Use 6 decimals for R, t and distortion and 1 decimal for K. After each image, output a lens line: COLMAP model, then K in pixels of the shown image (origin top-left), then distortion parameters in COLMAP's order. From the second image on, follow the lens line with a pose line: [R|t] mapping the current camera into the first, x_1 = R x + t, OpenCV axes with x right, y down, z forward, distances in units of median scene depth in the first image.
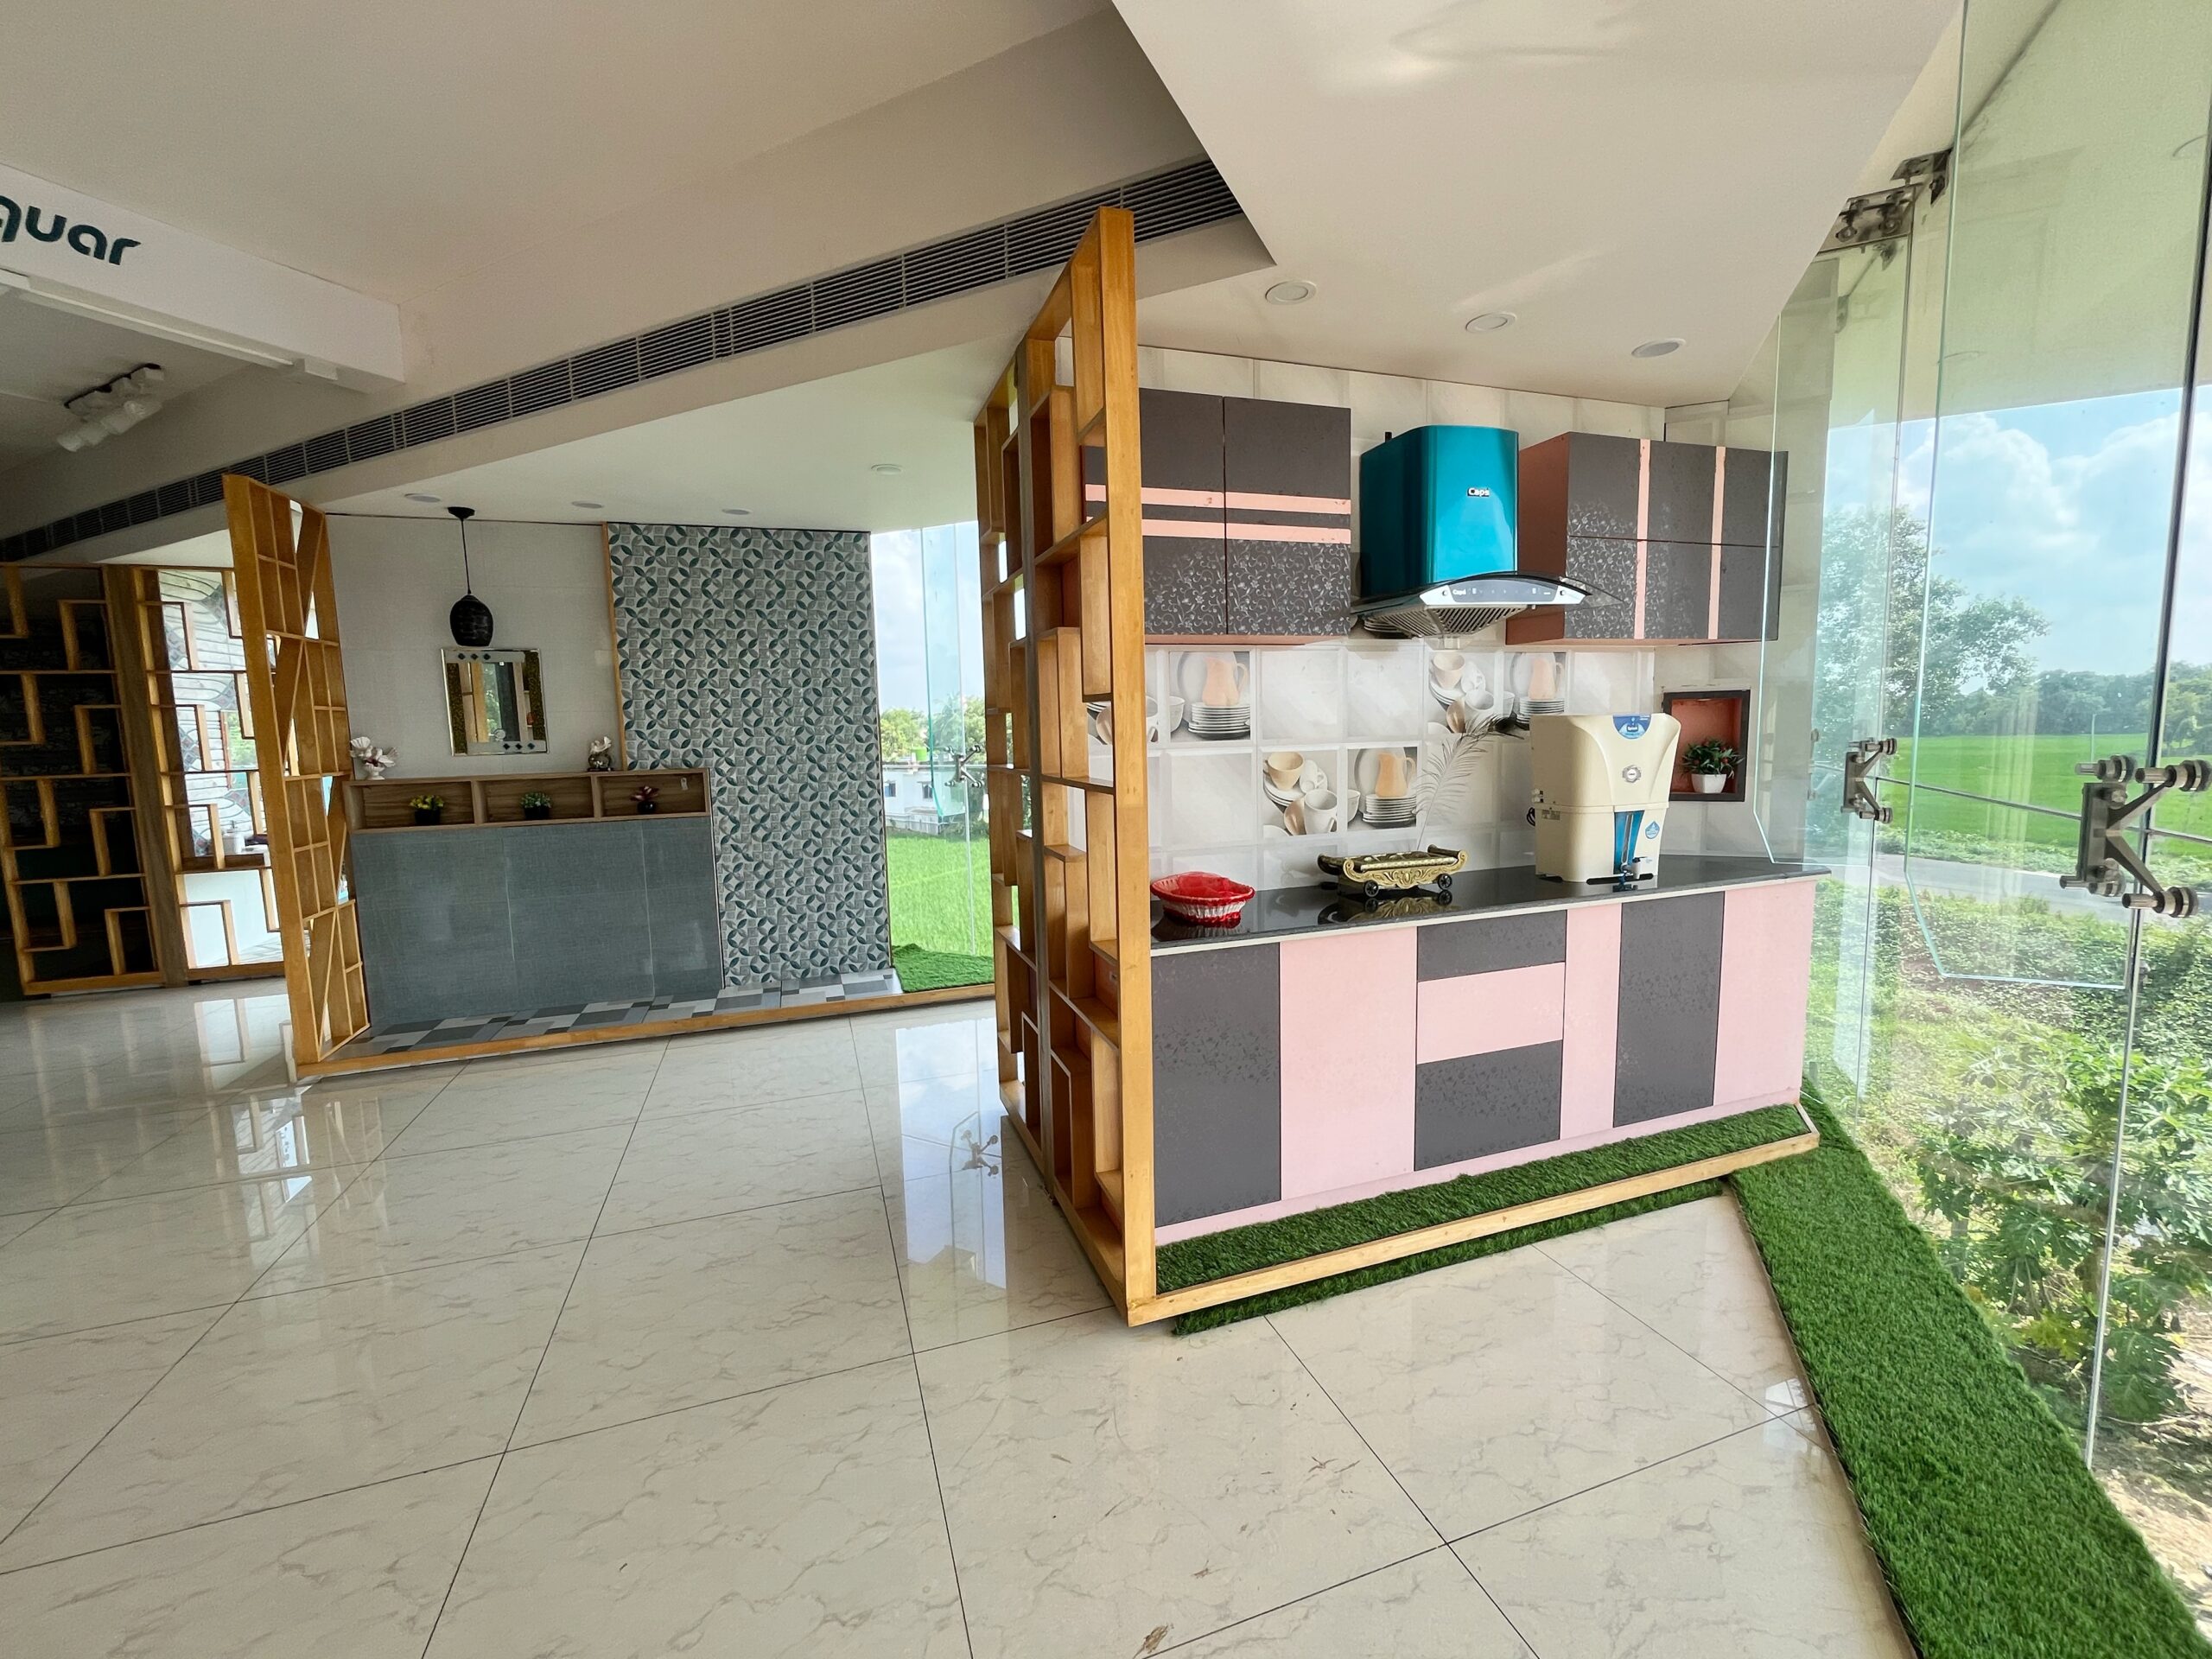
lens RADIAL K [[899.5, 0, 1104.0], [0, 899.5, 822.2], [0, 0, 1]] dist [-0.002458, 0.000416]
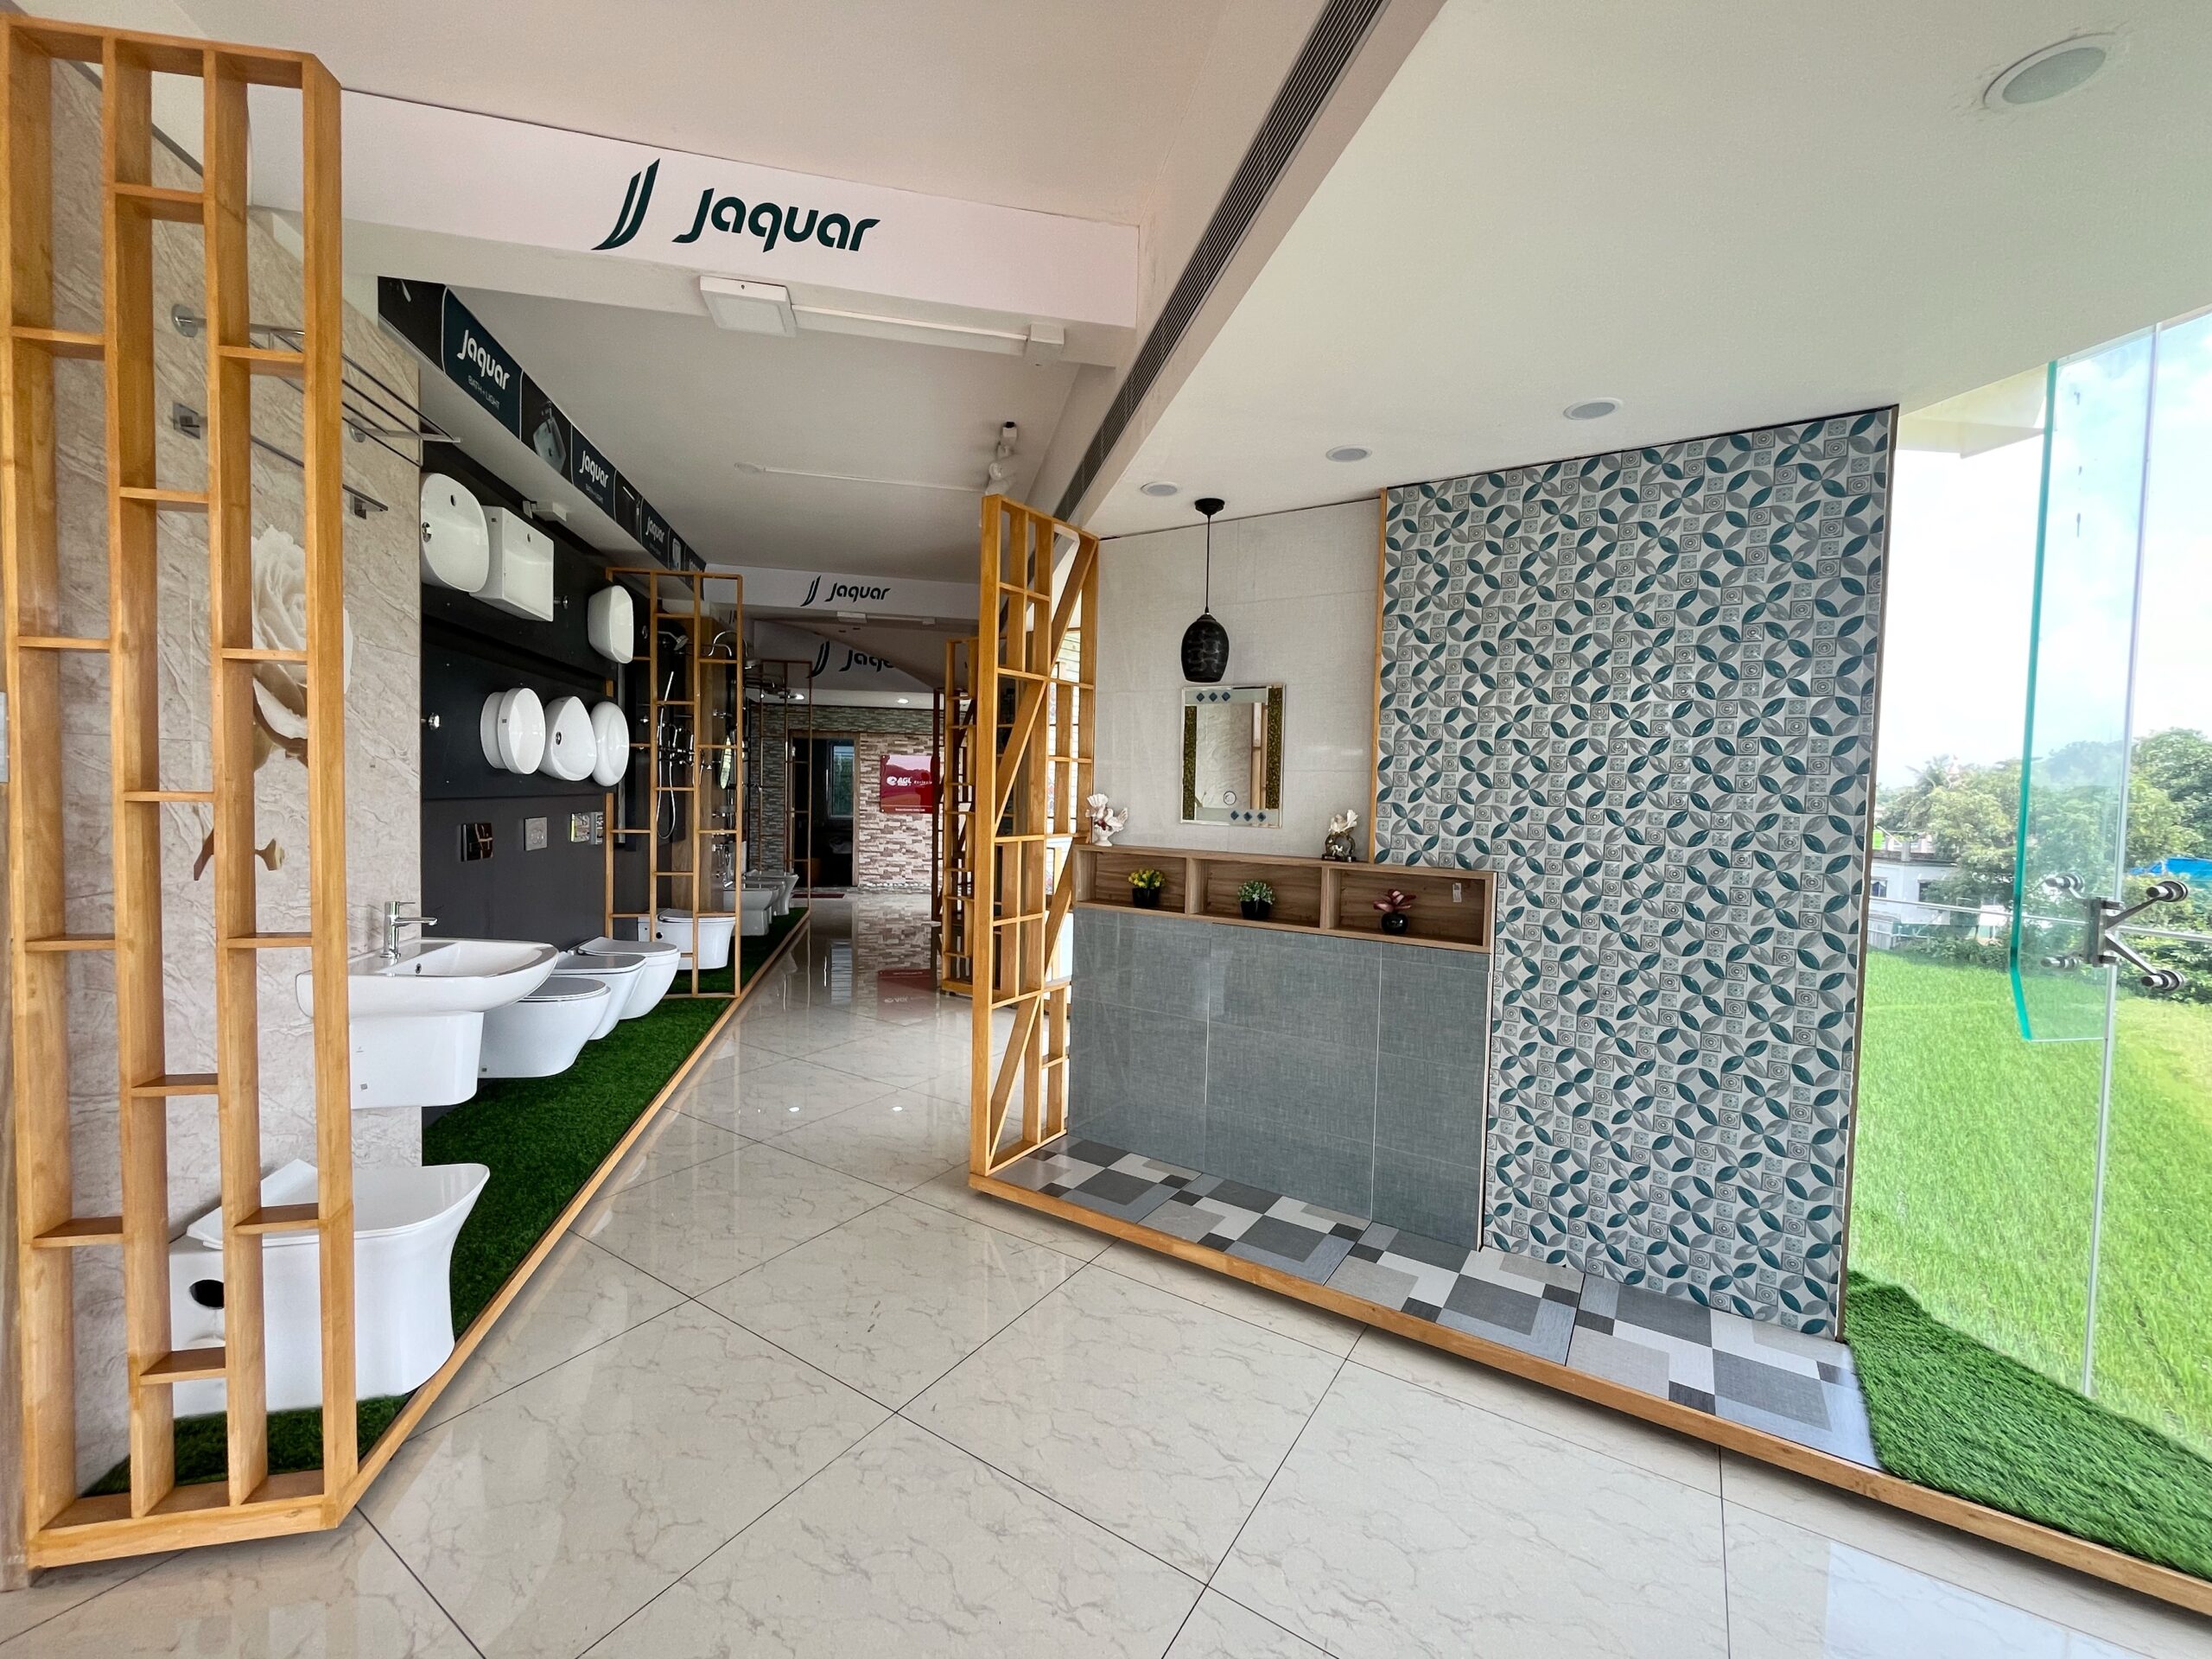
lens RADIAL K [[899.5, 0, 1104.1], [0, 899.5, 822.4], [0, 0, 1]] dist [-0.002458, 0.000416]
pose [[0.612951, 0.070628, -0.786958, -0.137710], [-0.125355, 0.992075, -0.008600, -0.056178], [0.780114, 0.103920, 0.616947, 0.437127]]
